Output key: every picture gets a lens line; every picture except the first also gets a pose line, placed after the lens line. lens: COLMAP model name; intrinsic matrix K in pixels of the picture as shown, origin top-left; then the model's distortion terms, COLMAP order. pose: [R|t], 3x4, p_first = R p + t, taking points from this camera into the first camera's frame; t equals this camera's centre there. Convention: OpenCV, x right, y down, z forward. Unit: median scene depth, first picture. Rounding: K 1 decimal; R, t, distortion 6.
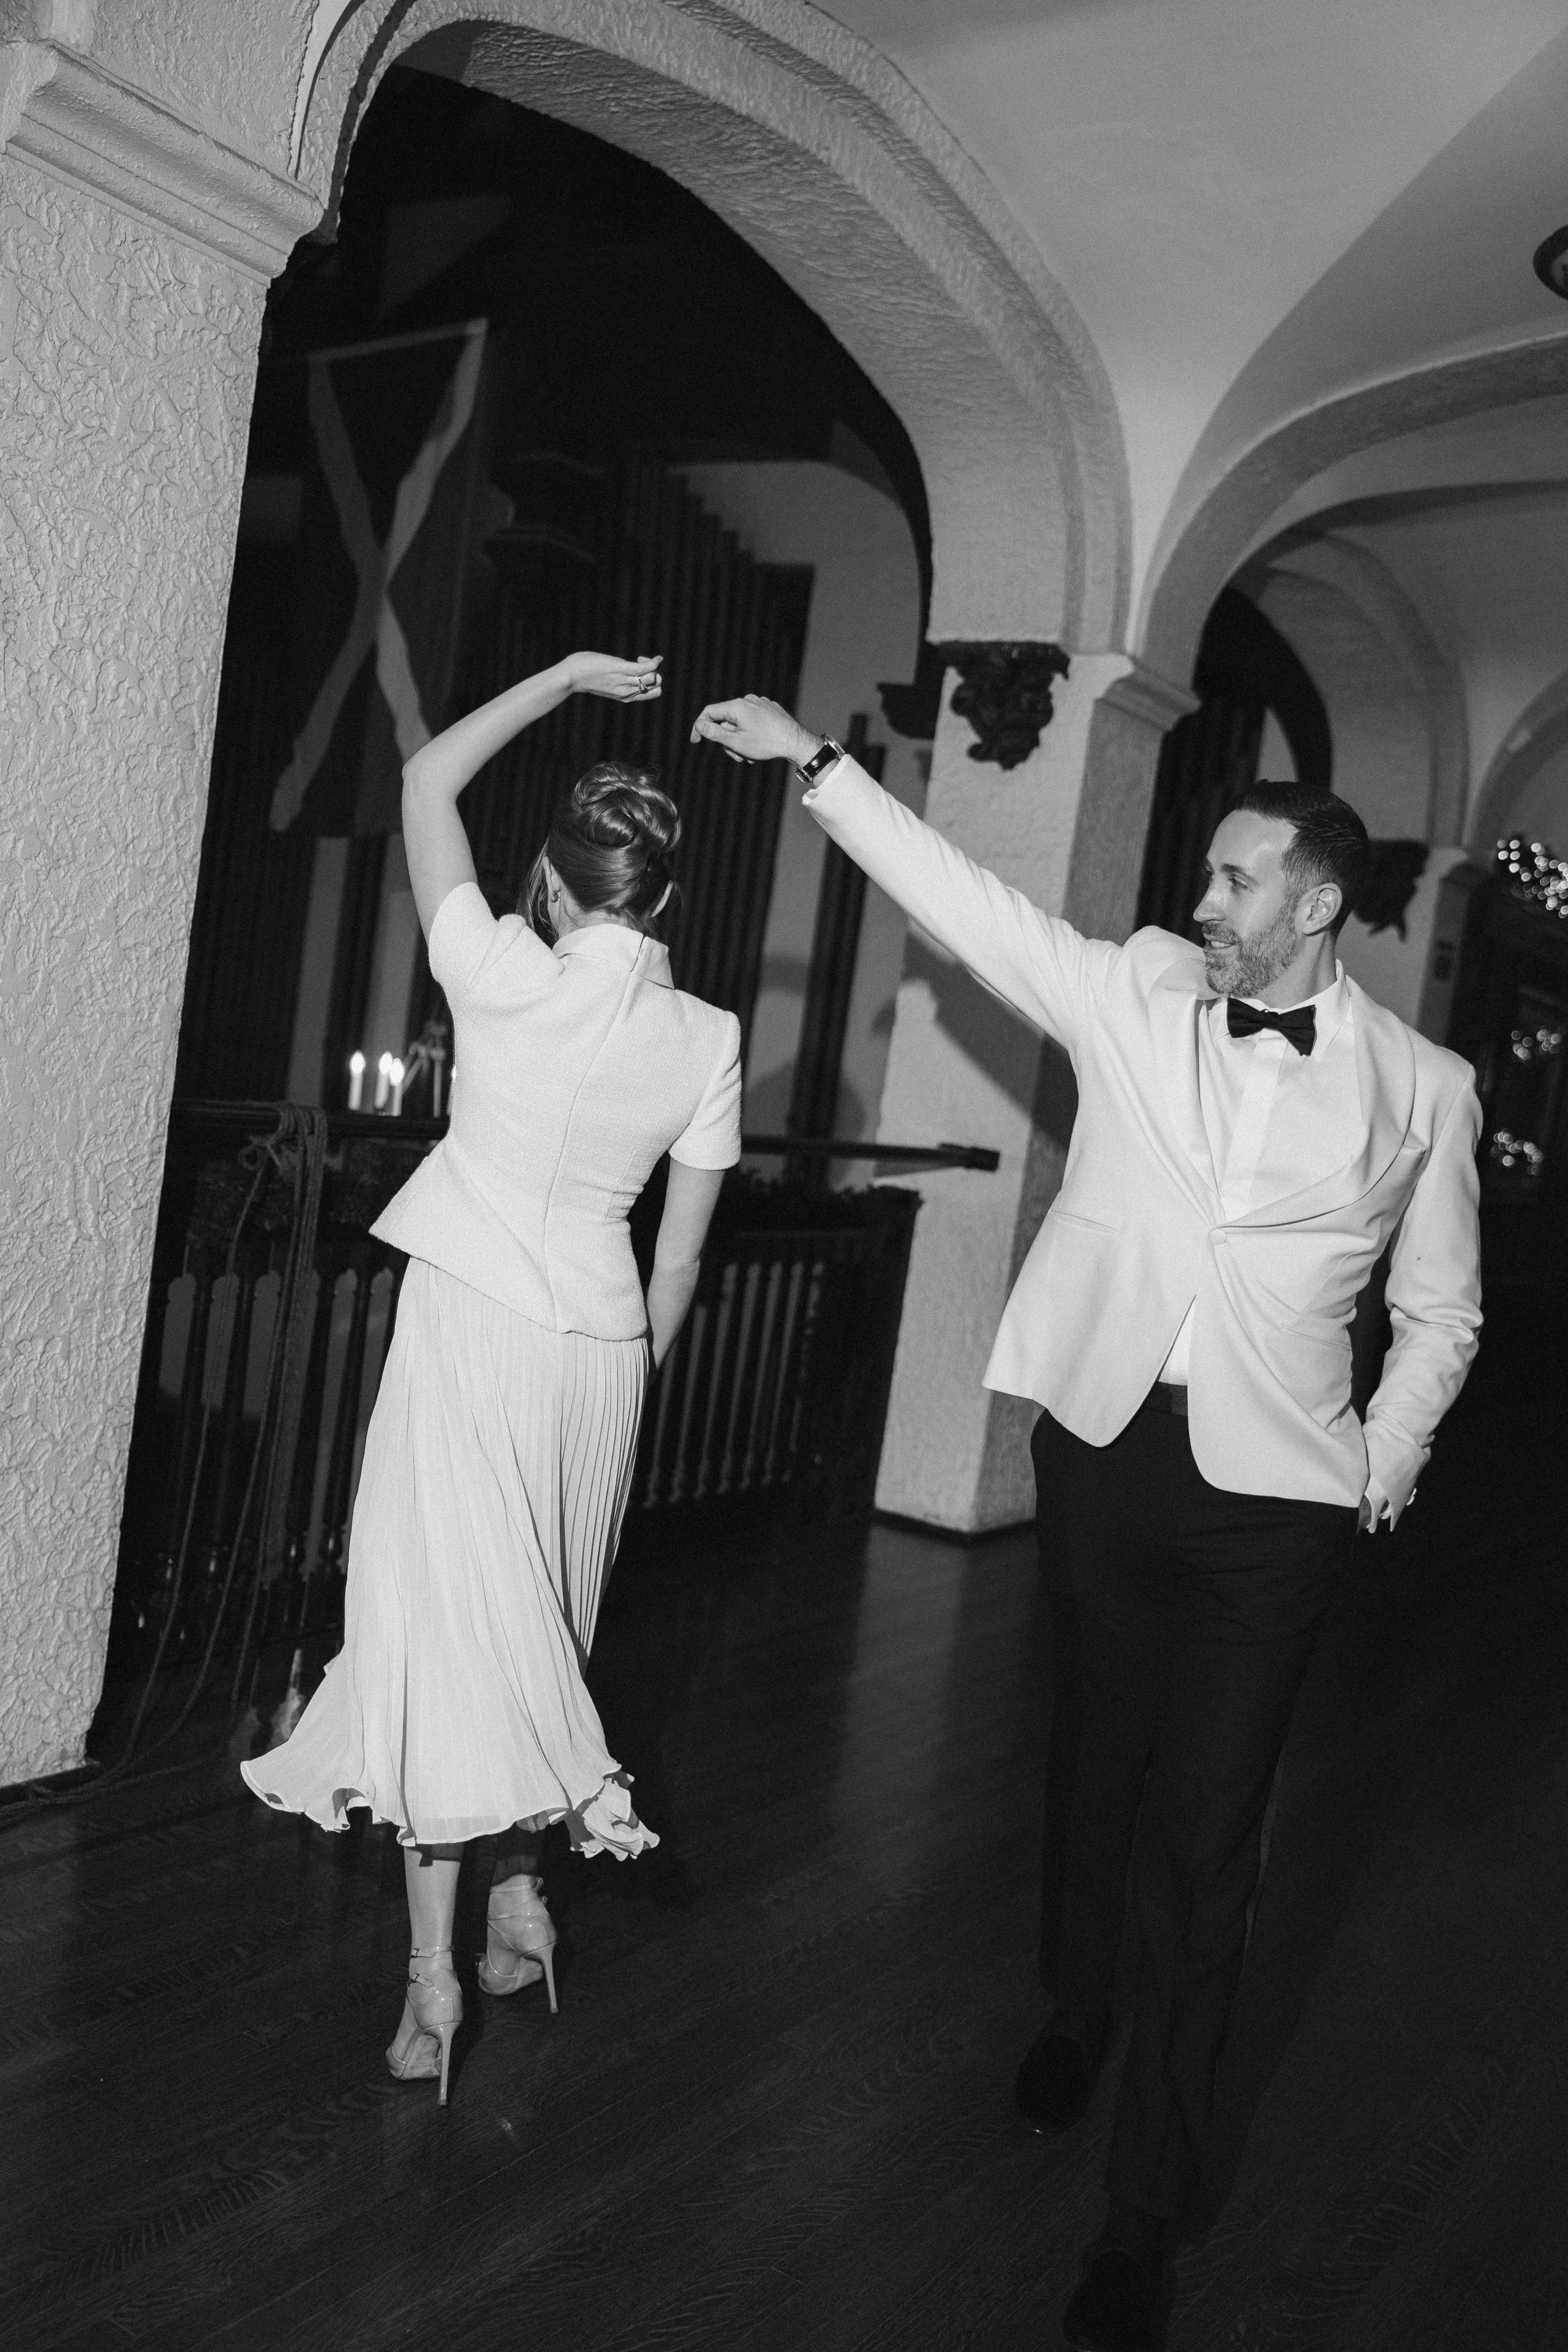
lens RADIAL K [[2250.4, 0, 785.8], [0, 2250.4, 1175.8], [0, 0, 1]] dist [0.007076, -0.008288]
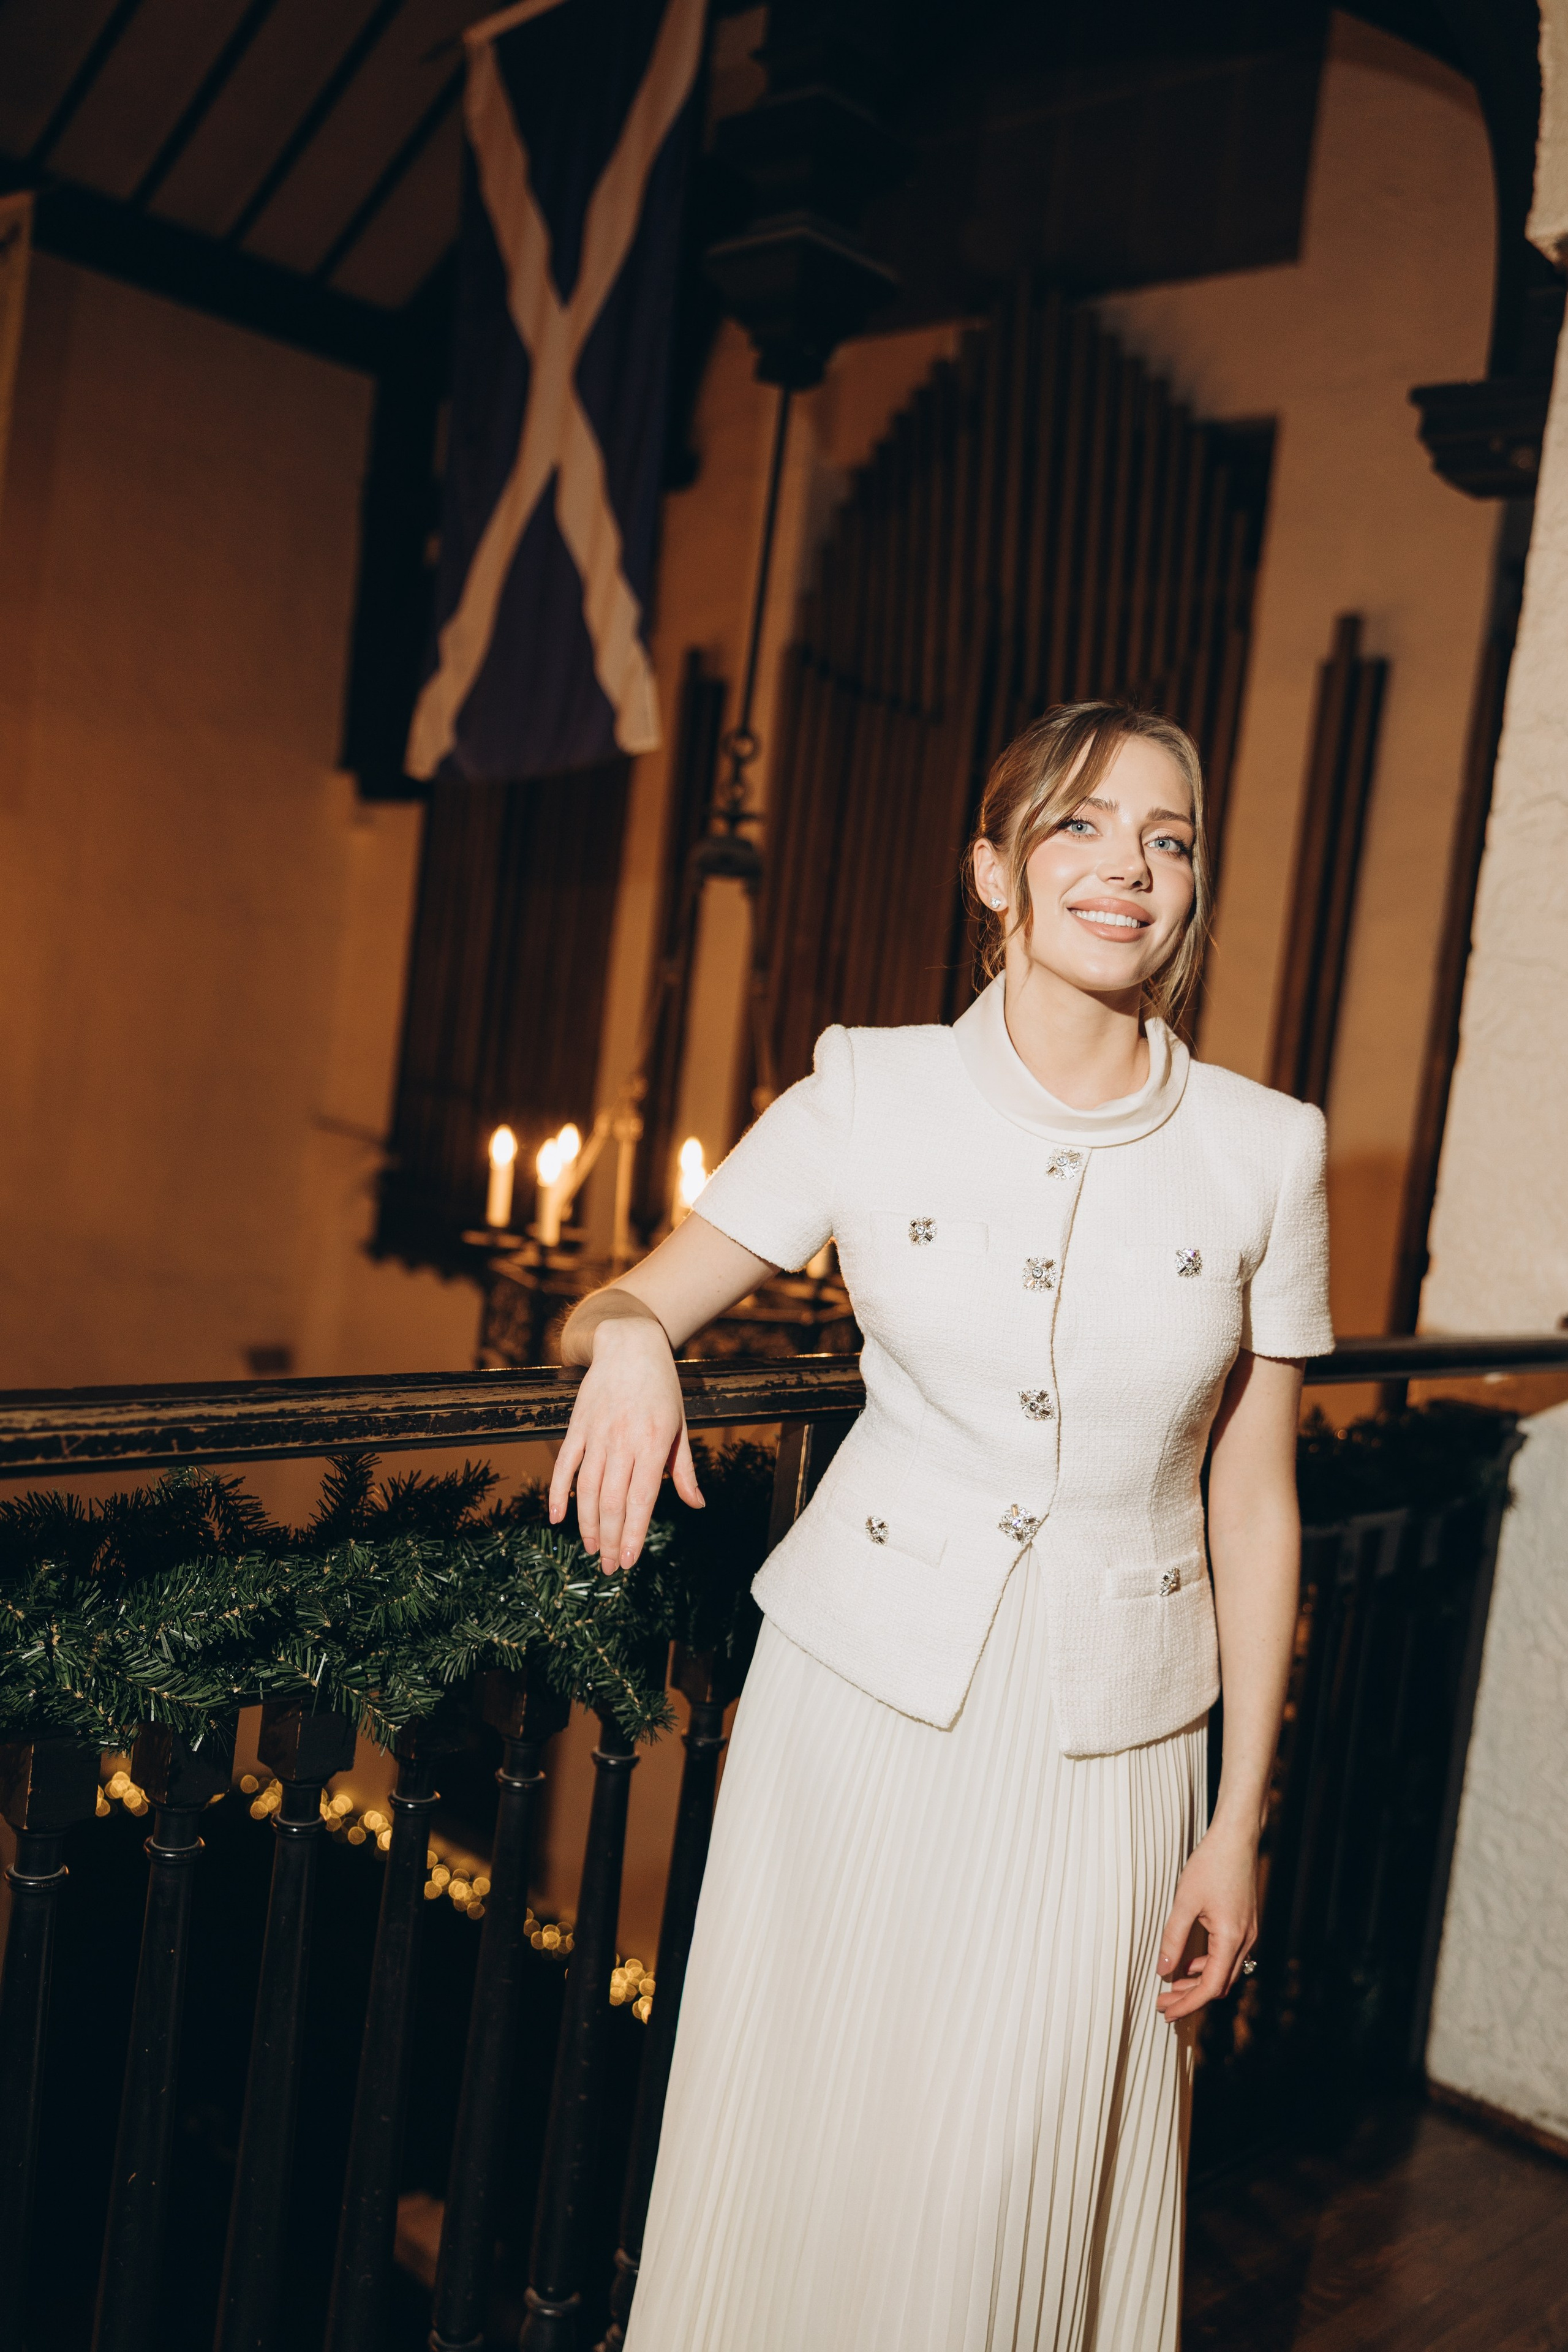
lens RADIAL K [[2303.7, 0, 787.4], [0, 2303.7, 1179.8], [0, 0, 1]] dist [0.058151, 0.001818]
pose [[0.980052, -0.006754, -0.198628, 0.005312], [0.001106, 0.999592, -0.028533, -0.022185], [0.198740, 0.027744, 0.979660, 0.391752]]
